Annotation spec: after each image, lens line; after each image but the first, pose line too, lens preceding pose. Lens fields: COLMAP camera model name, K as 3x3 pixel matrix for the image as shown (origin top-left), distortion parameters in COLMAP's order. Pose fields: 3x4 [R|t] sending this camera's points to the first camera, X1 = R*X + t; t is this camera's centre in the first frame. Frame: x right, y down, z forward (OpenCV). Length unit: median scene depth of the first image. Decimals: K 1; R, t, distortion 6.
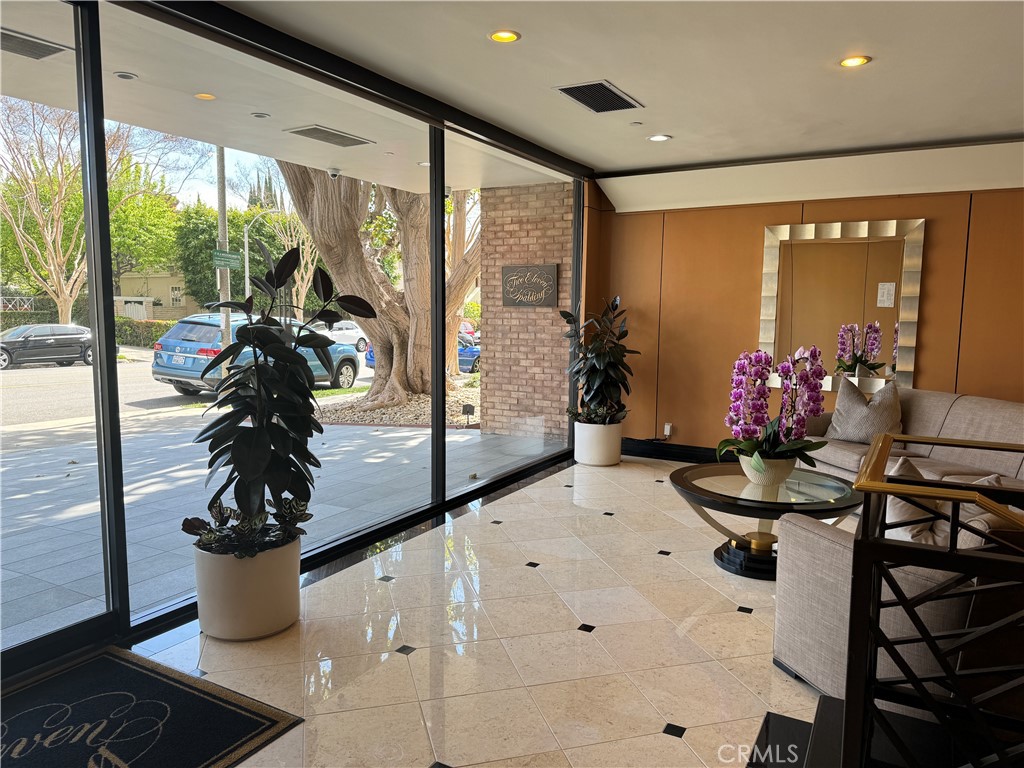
lens RADIAL K [[716.2, 0, 512.0], [0, 716.2, 384.0], [0, 0, 1]] dist [0.094510, -0.000280]
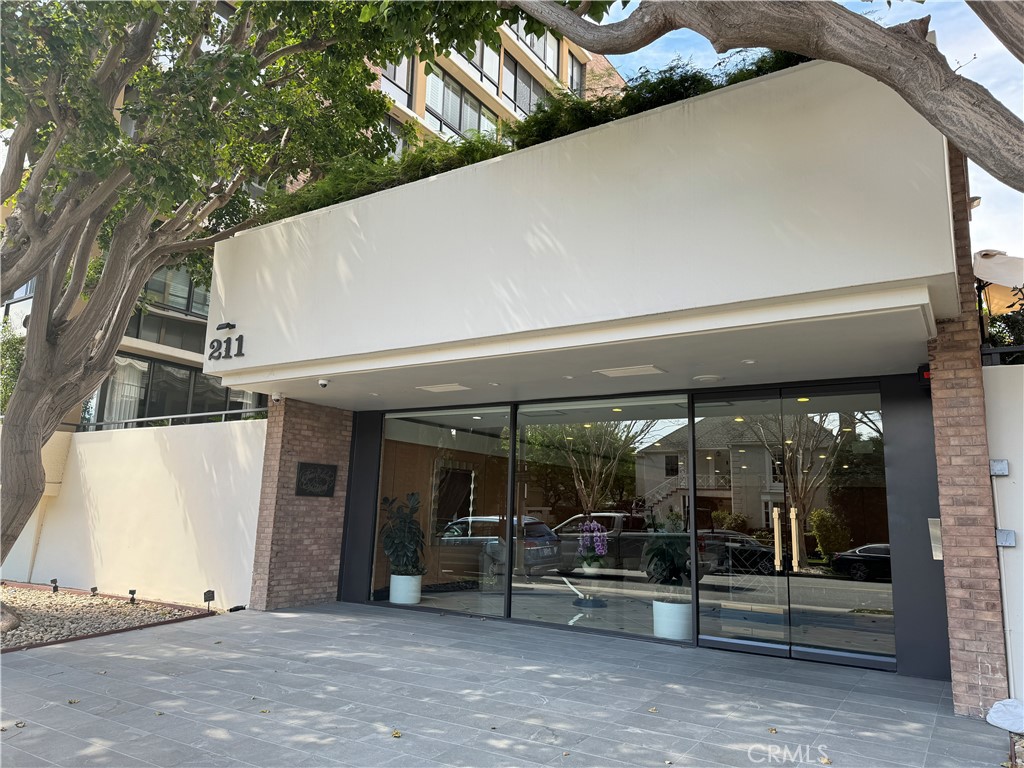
lens RADIAL K [[716.2, 0, 512.0], [0, 716.2, 384.0], [0, 0, 1]] dist [0.094510, -0.000280]
pose [[0.056877, 0.174788, 0.982962, -1.238184], [0.075481, 0.980985, -0.178804, -0.046445], [-0.995524, 0.084365, 0.042602, 0.571382]]
